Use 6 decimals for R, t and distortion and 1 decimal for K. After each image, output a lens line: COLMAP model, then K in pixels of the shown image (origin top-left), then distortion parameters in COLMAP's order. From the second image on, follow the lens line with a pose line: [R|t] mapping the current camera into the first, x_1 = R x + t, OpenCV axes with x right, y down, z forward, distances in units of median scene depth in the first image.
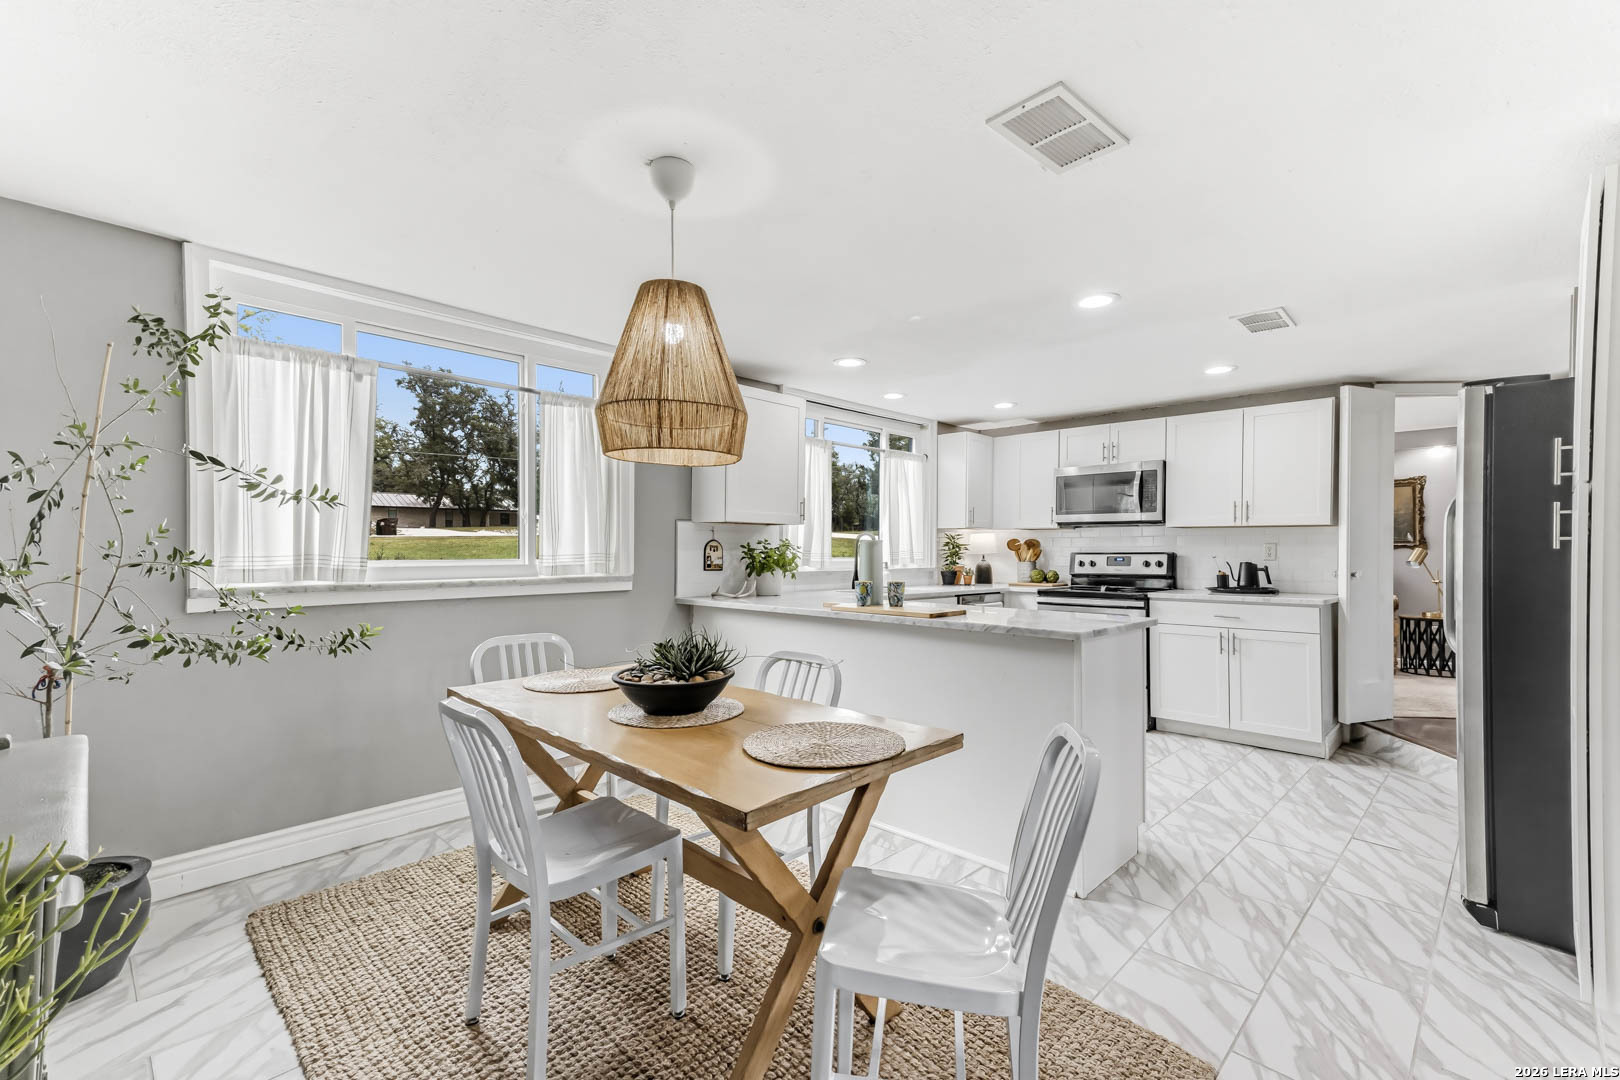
lens RADIAL K [[718.5, 0, 808.5], [0, 718.5, 548.0], [0, 0, 1]] dist [0.040260, 0.001253]
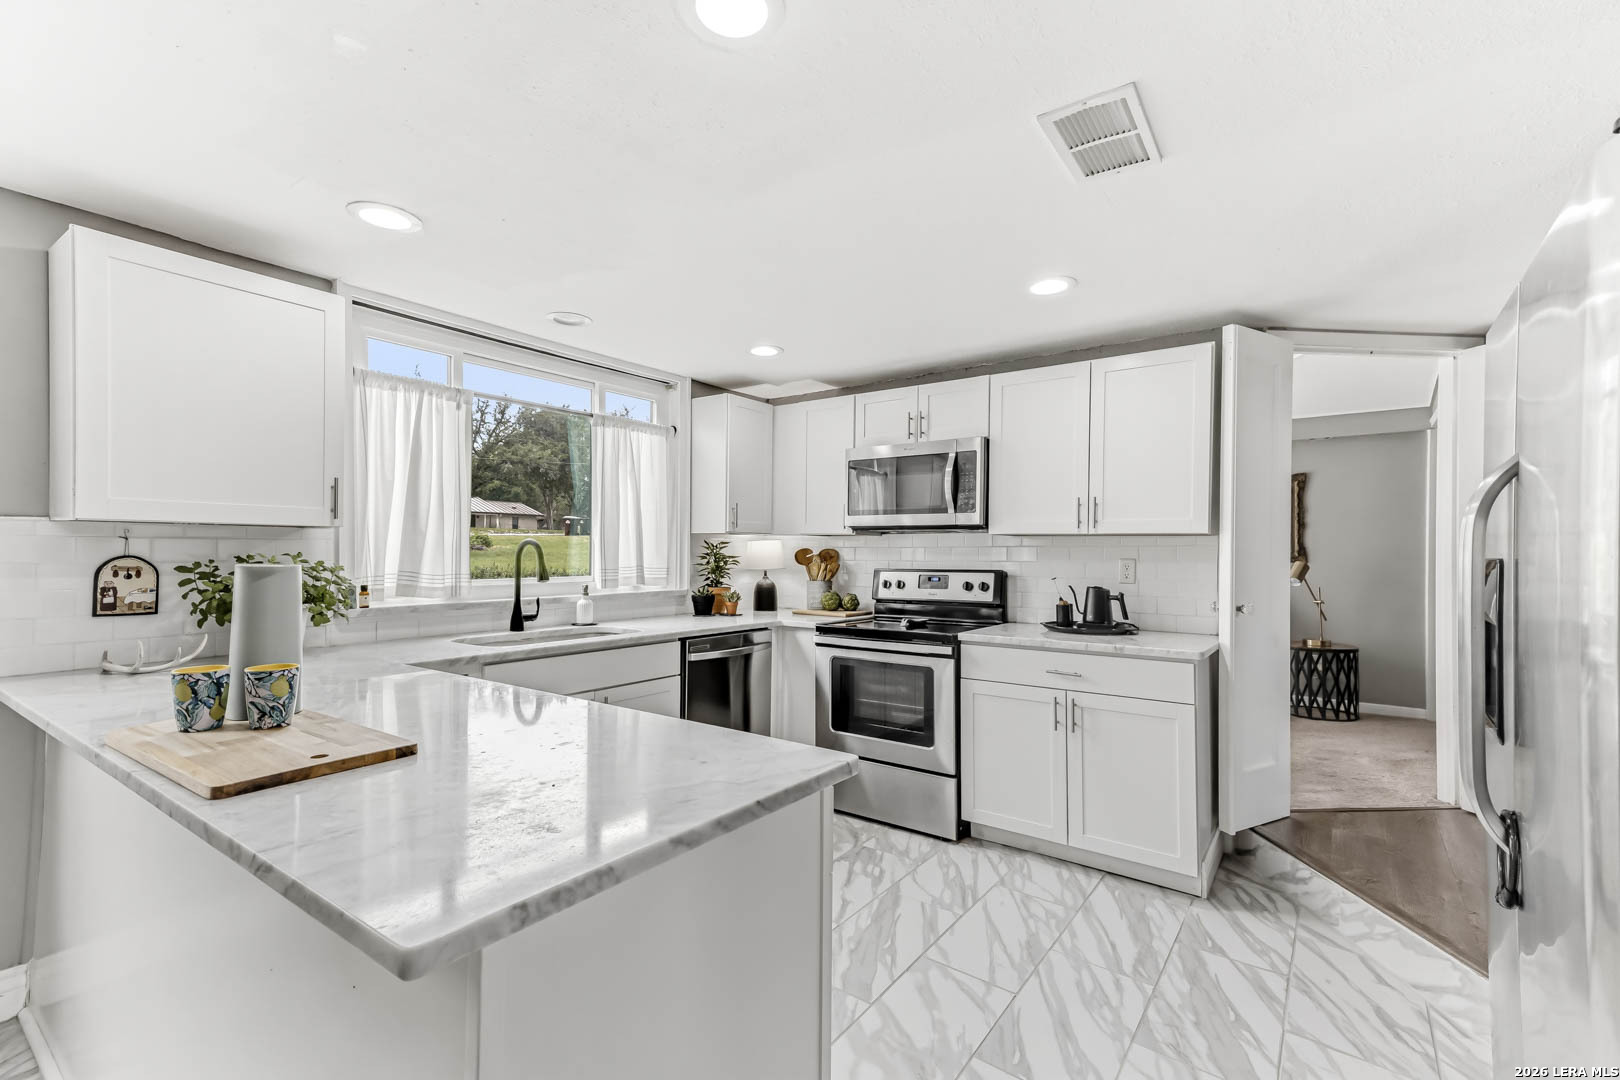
lens RADIAL K [[718.5, 0, 808.9], [0, 718.5, 550.1], [0, 0, 1]] dist [0.040260, 0.001253]
pose [[0.991275, 0.002931, 0.131780, 0.245199], [-0.003211, 0.999993, 0.001912, -0.015514], [-0.131773, -0.002319, 0.991277, 0.363412]]
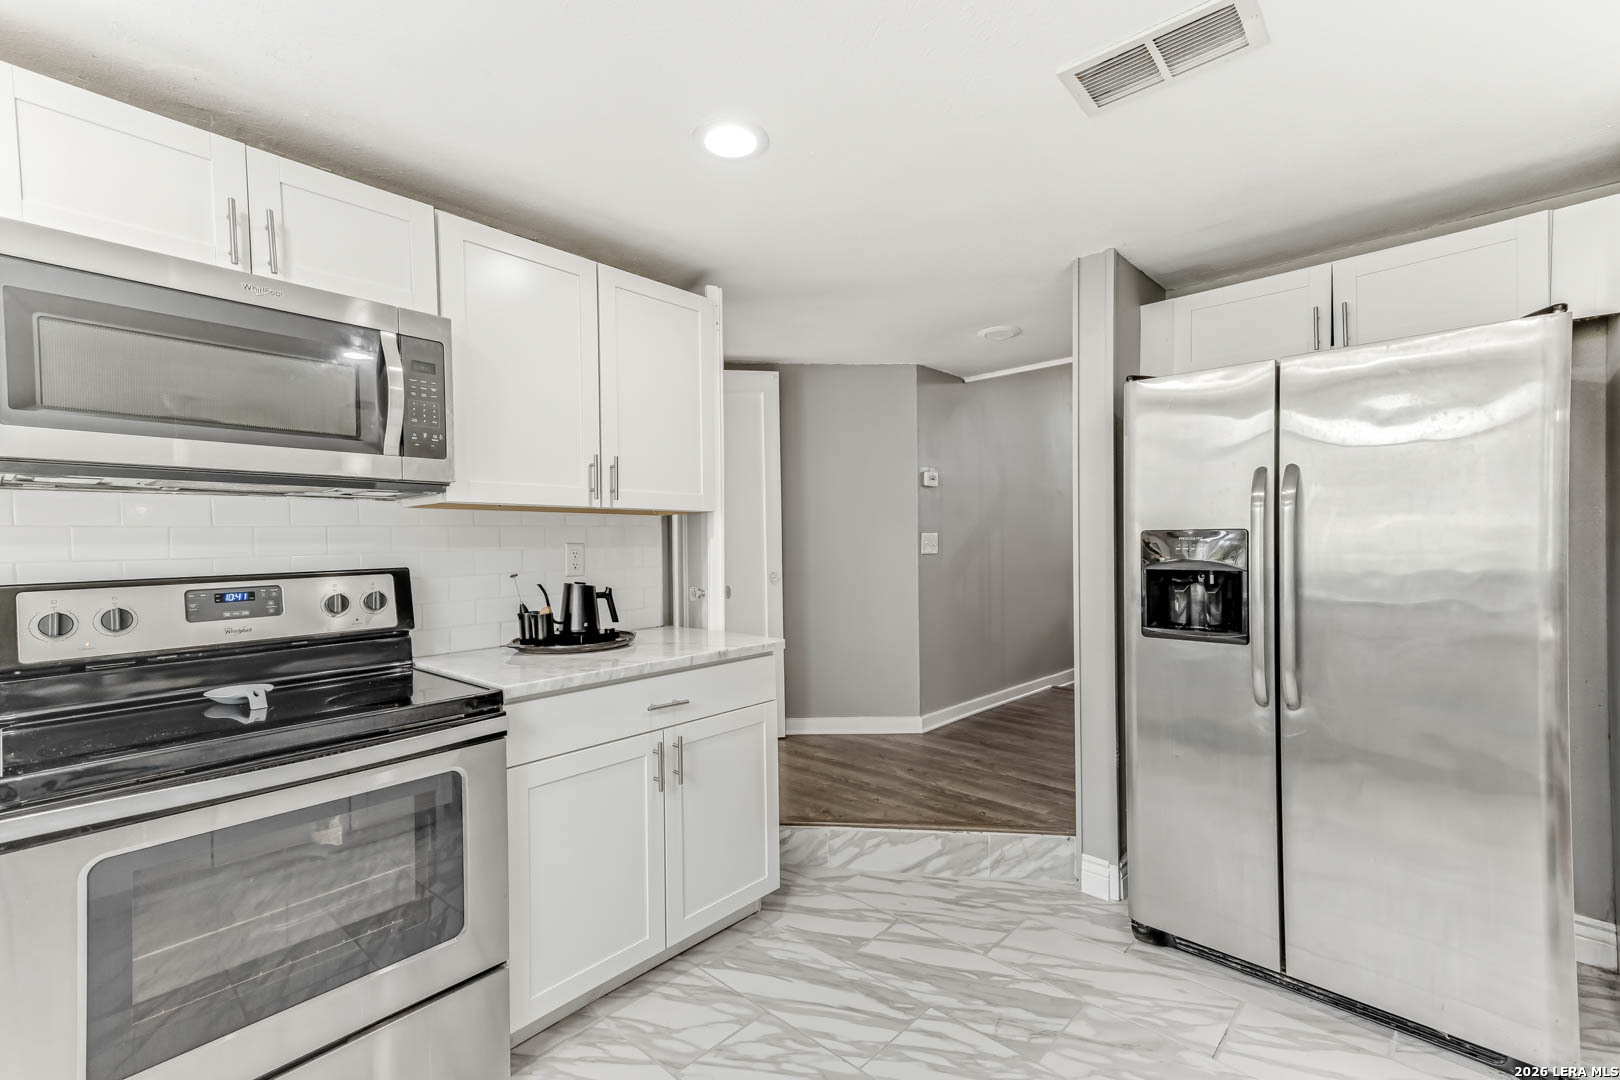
lens RADIAL K [[718.5, 0, 811.2], [0, 718.5, 550.0], [0, 0, 1]] dist [0.040260, 0.001253]
pose [[-0.030660, -0.021157, 0.999306, 0.114481], [0.005796, 0.999755, 0.021344, -0.011627], [-0.999513, 0.006446, -0.030530, 0.863385]]
